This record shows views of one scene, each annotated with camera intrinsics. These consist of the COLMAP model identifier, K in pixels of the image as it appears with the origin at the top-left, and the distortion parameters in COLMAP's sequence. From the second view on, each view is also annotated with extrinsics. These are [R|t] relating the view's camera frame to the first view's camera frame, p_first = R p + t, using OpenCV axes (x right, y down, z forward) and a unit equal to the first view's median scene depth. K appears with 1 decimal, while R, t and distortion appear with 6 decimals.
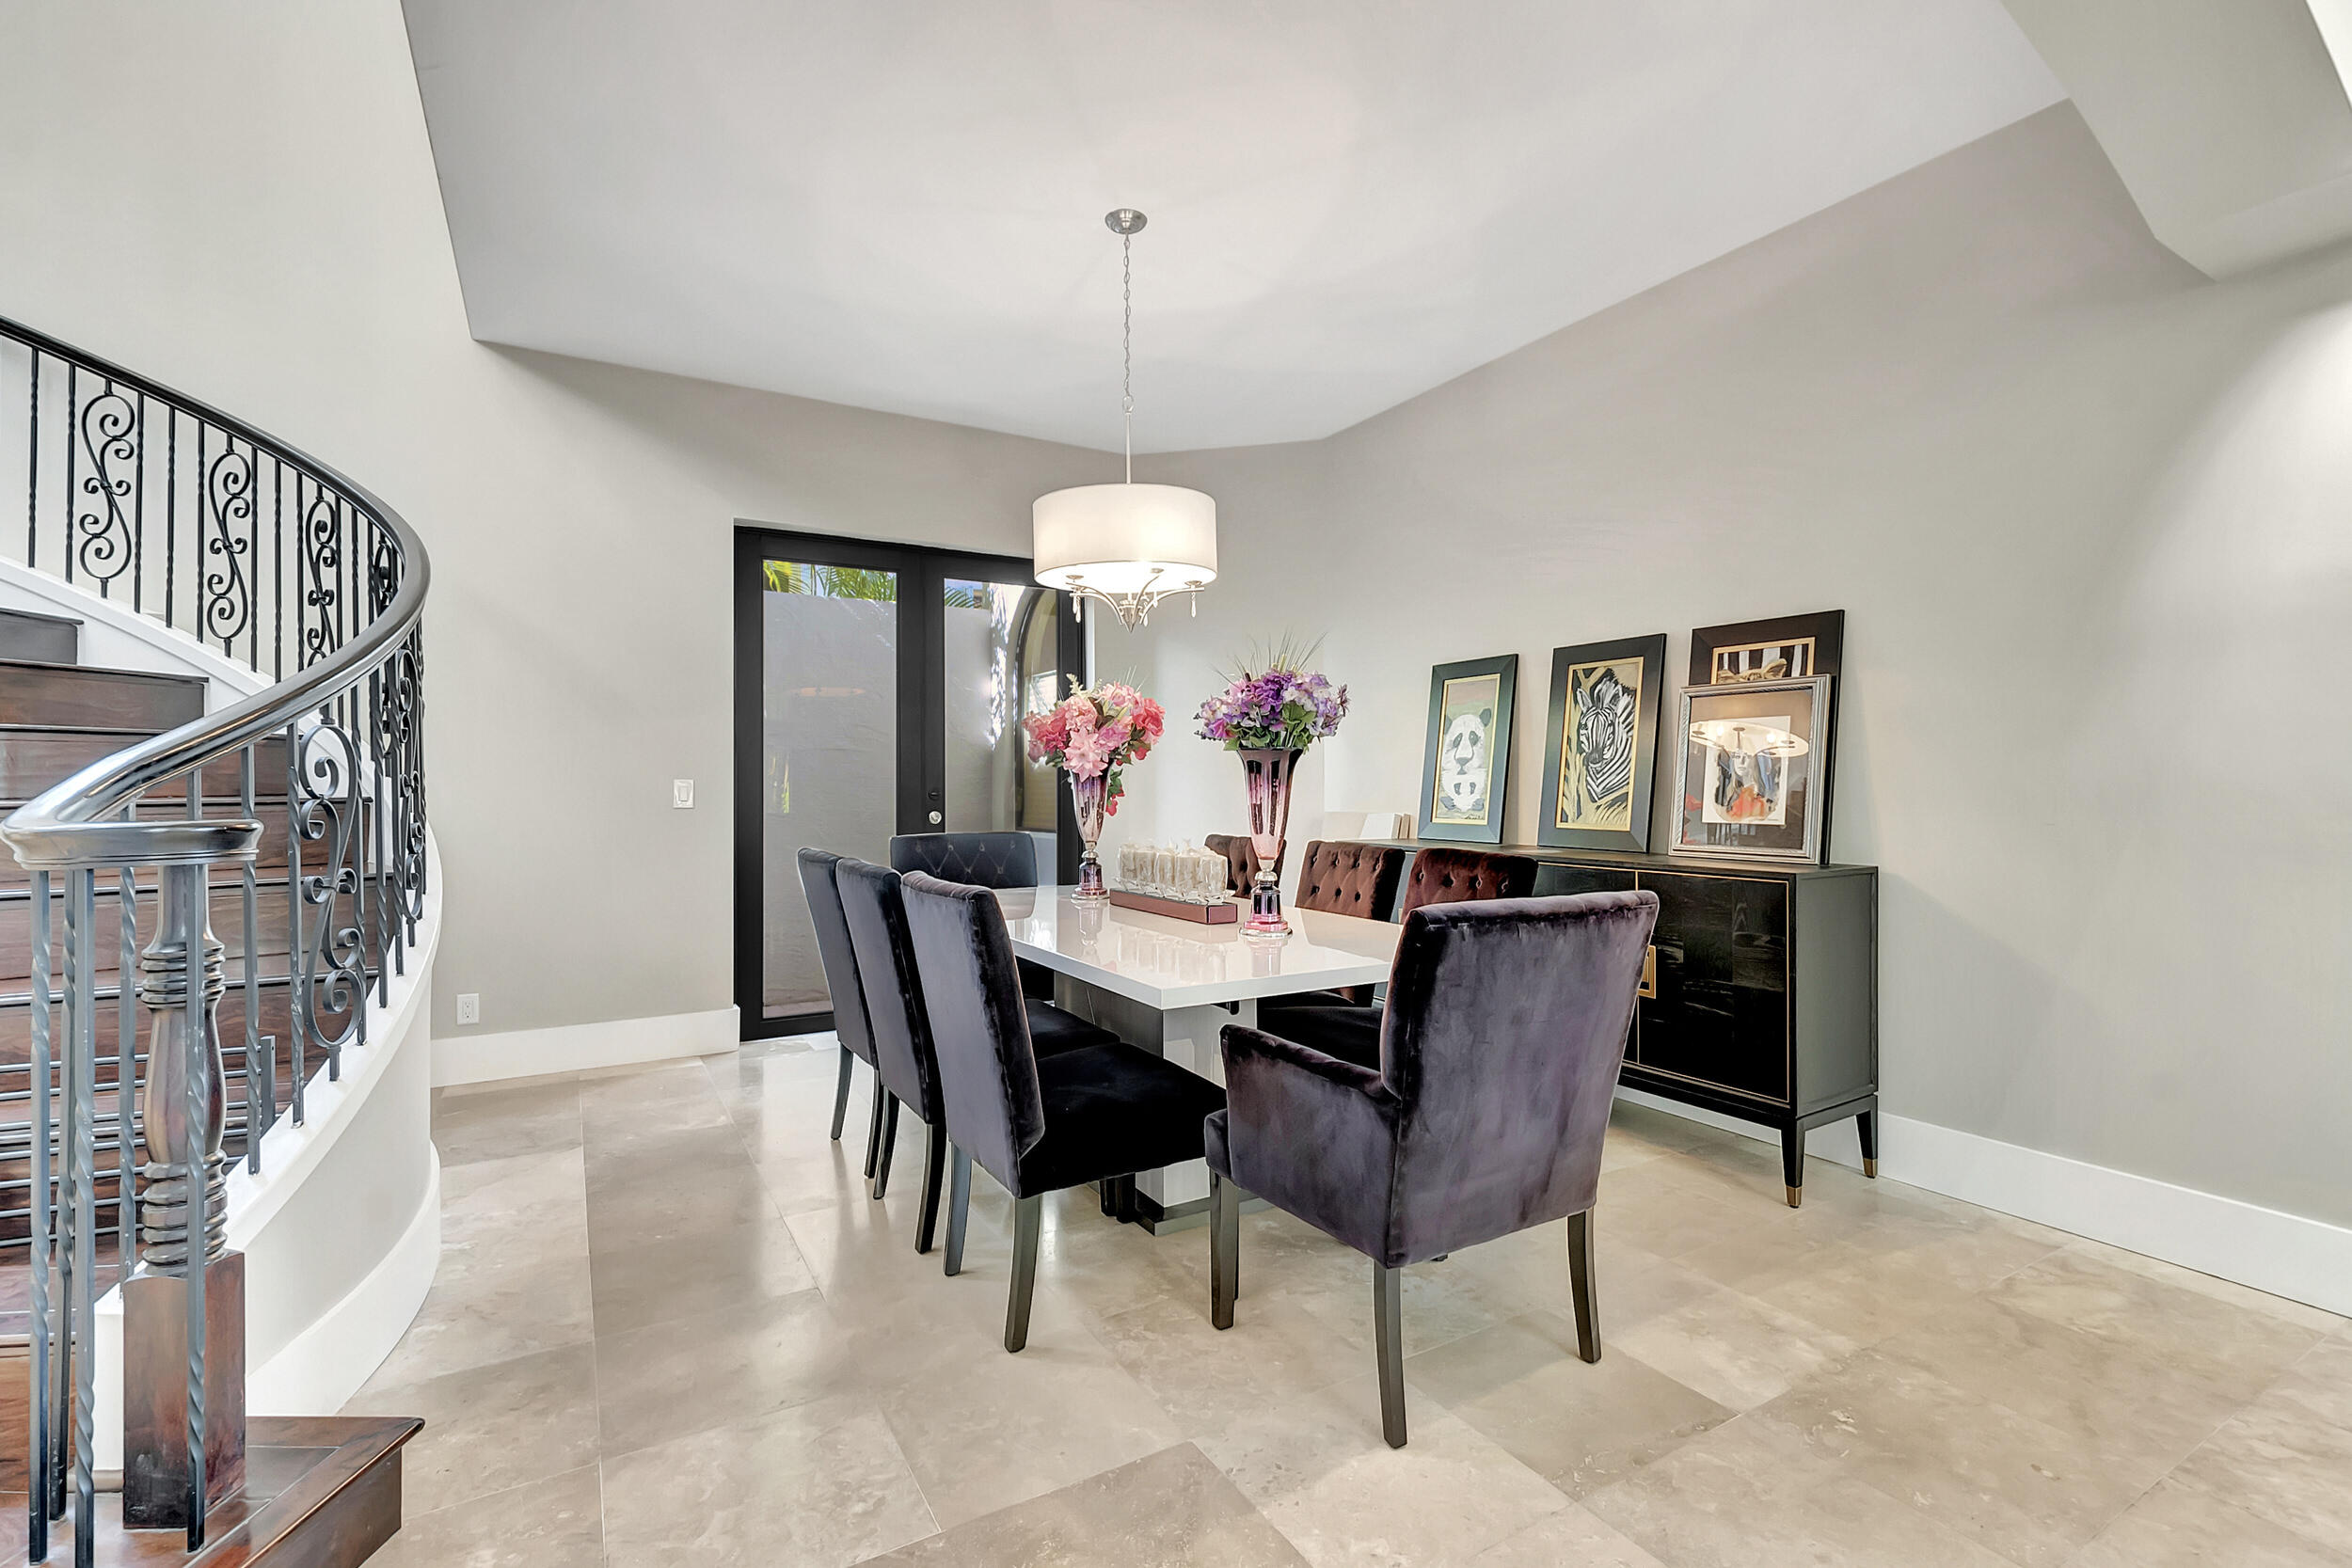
lens RADIAL K [[1027.7, 0, 1185.4], [0, 1027.7, 778.2], [0, 0, 1]] dist [0.000485, -0.000026]
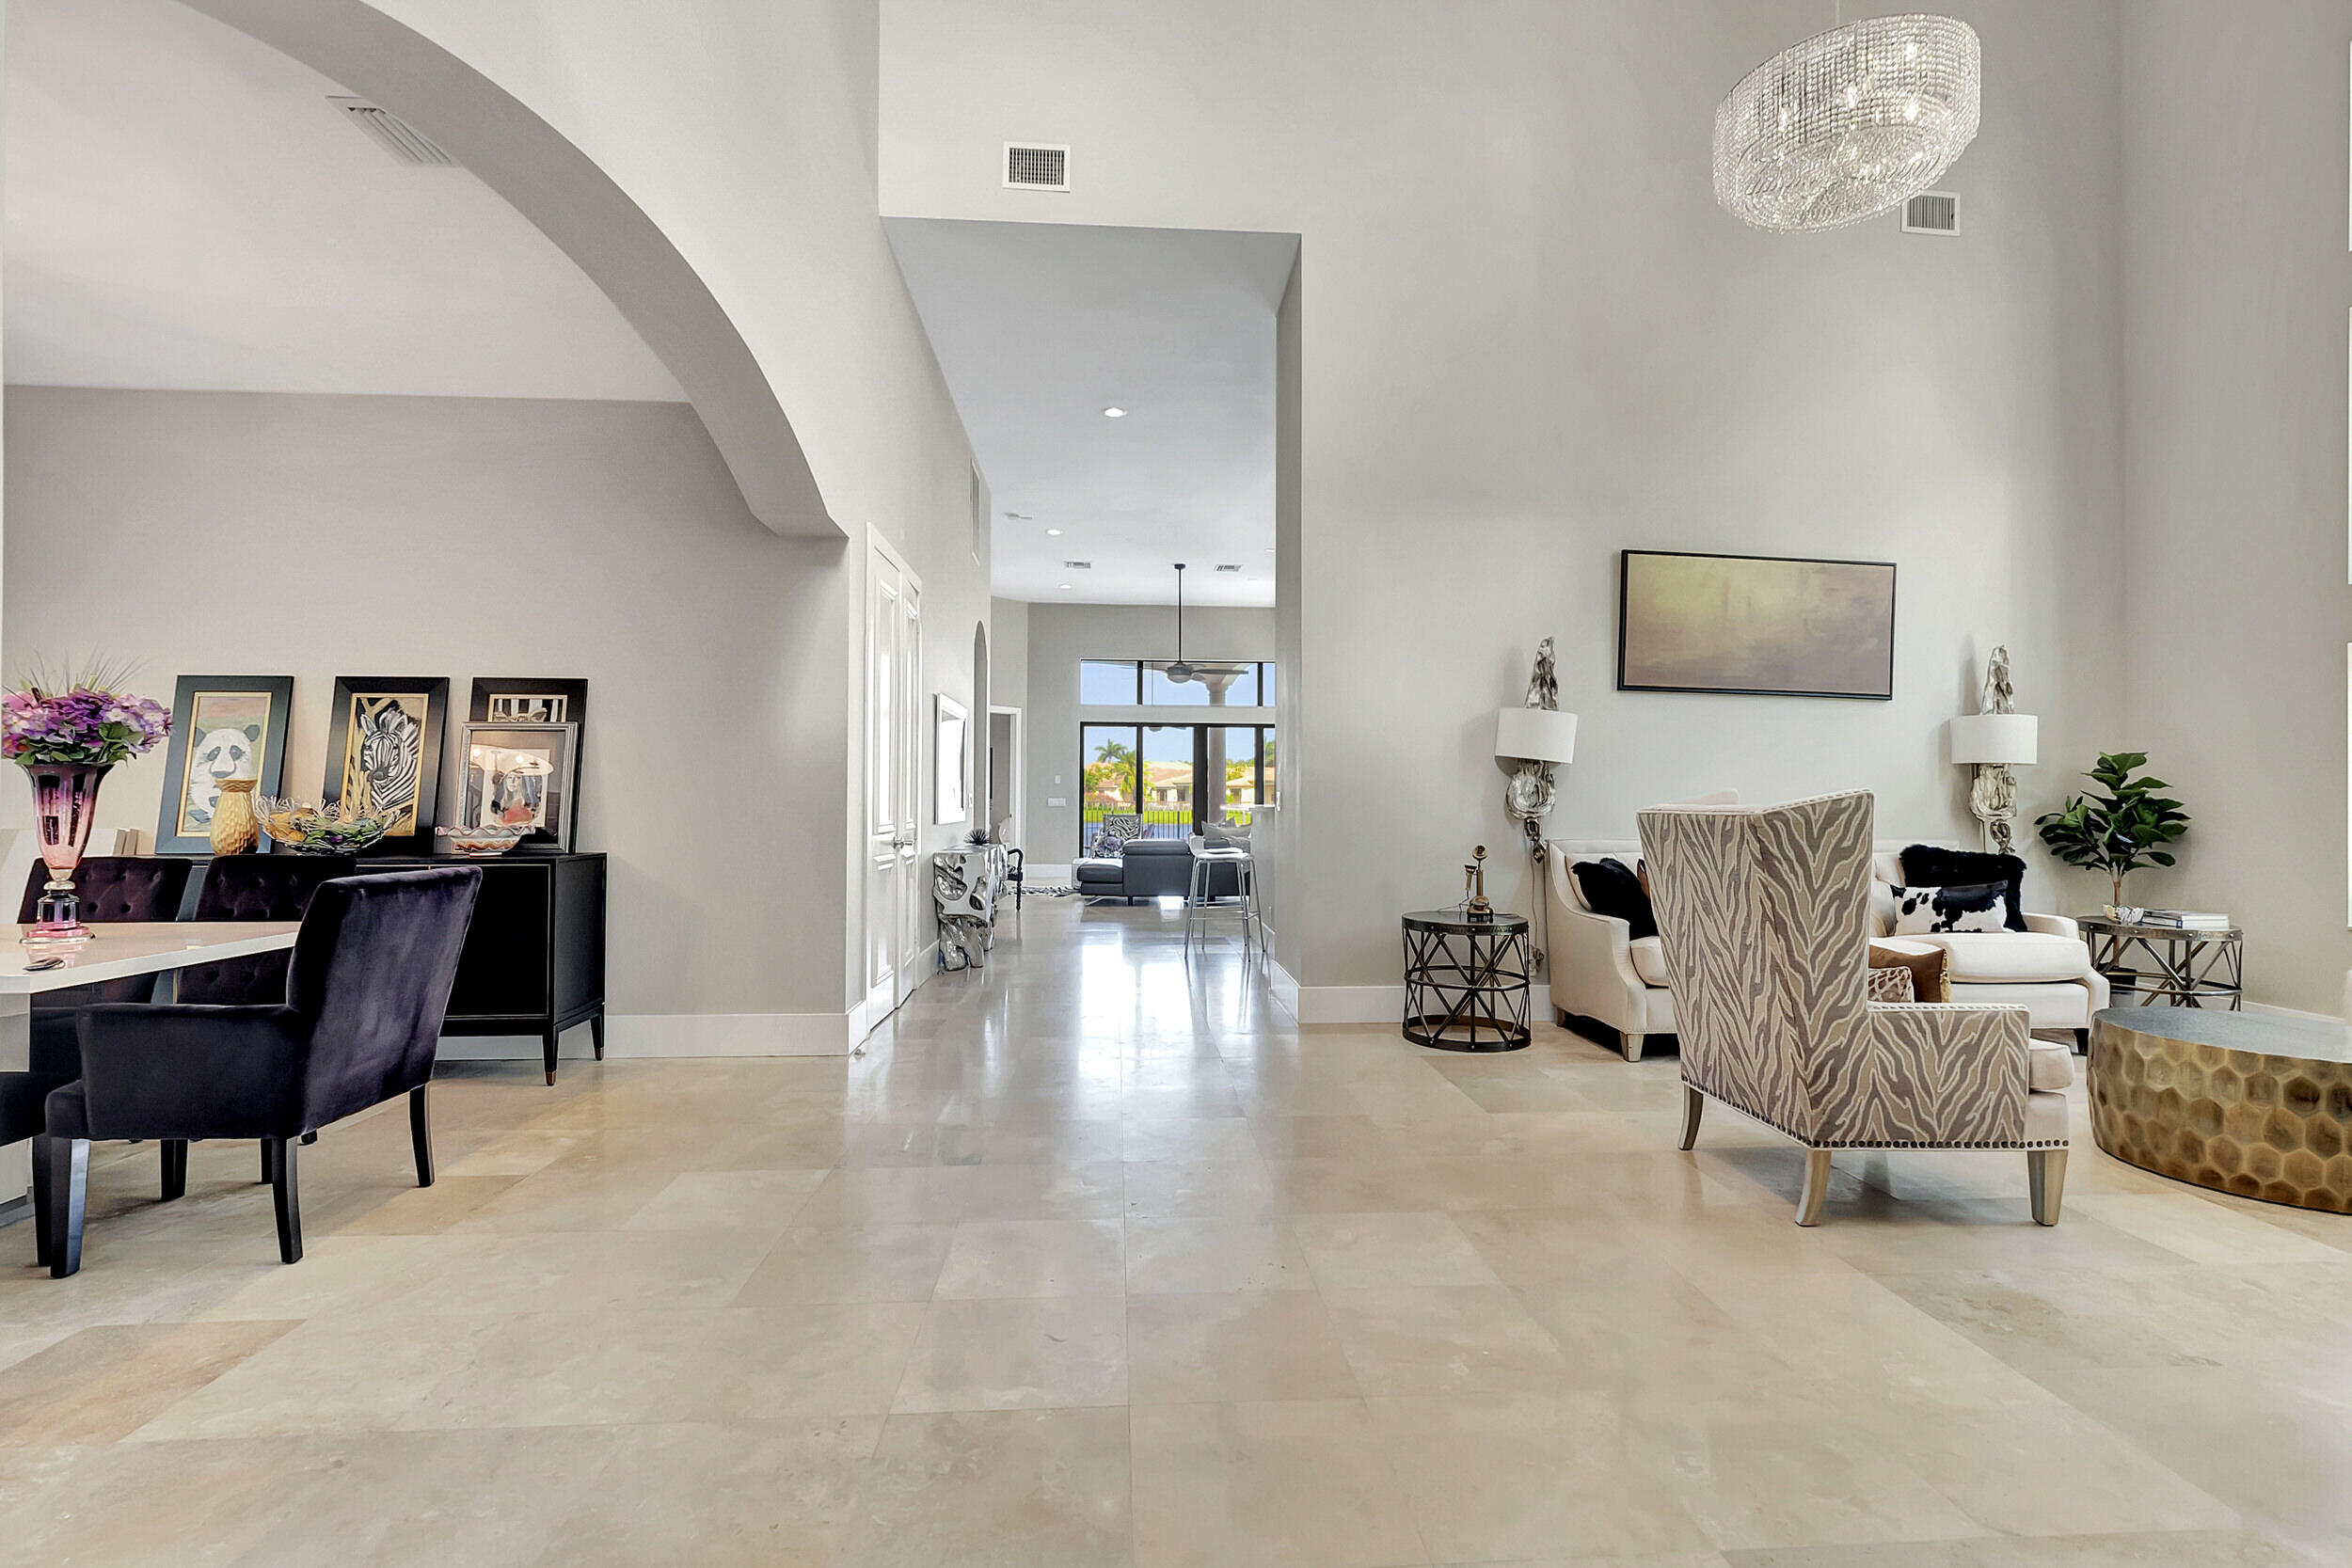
lens RADIAL K [[1046.8, 0, 1173.2], [0, 1046.8, 782.4], [0, 0, 1]] dist [-0.002593, 0.000466]
pose [[0.453397, 0.016285, 0.891160, -0.300671], [-0.008152, 0.999867, -0.014124, -0.002577], [-0.891271, -0.000861, 0.453470, -0.411561]]
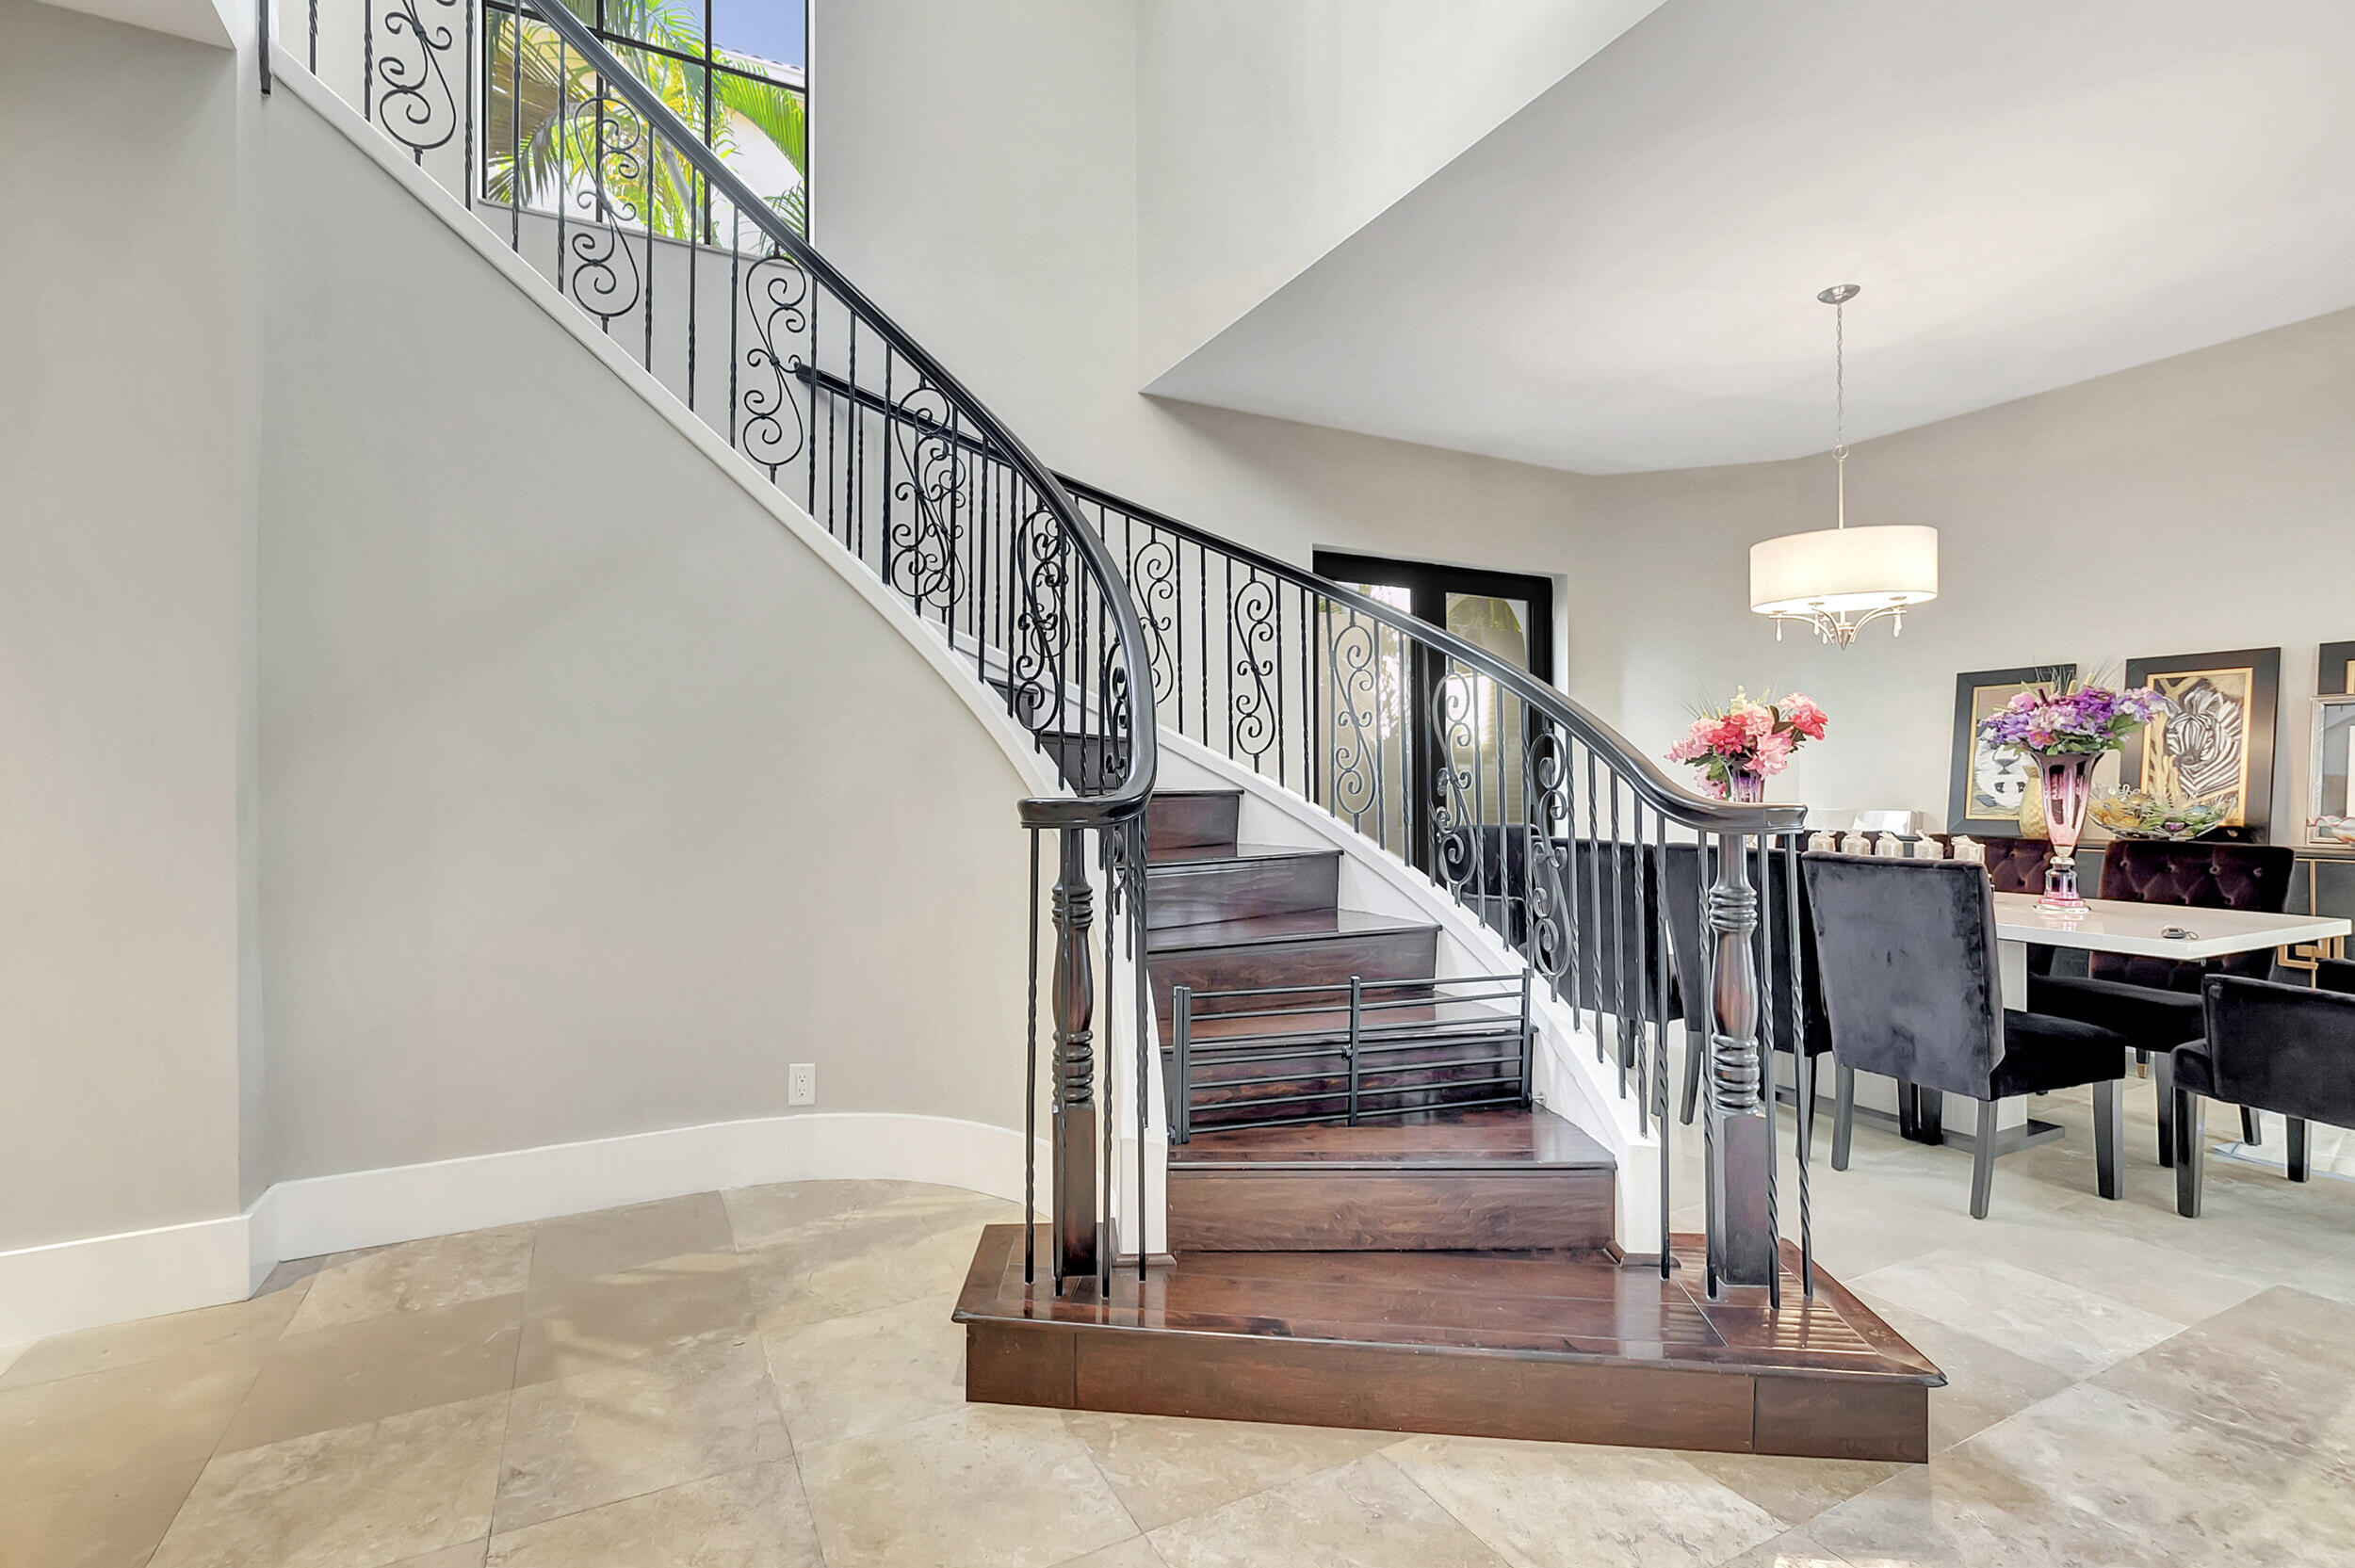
lens RADIAL K [[1064.8, 0, 1154.9], [0, 1064.8, 786.9], [0, 0, 1]] dist [-0.001809, -0.000009]
pose [[0.997898, 0.002052, -0.064779, -0.751119], [-0.001464, 0.999957, 0.009126, 0.000918], [0.064795, -0.009012, 0.997858, -0.245964]]
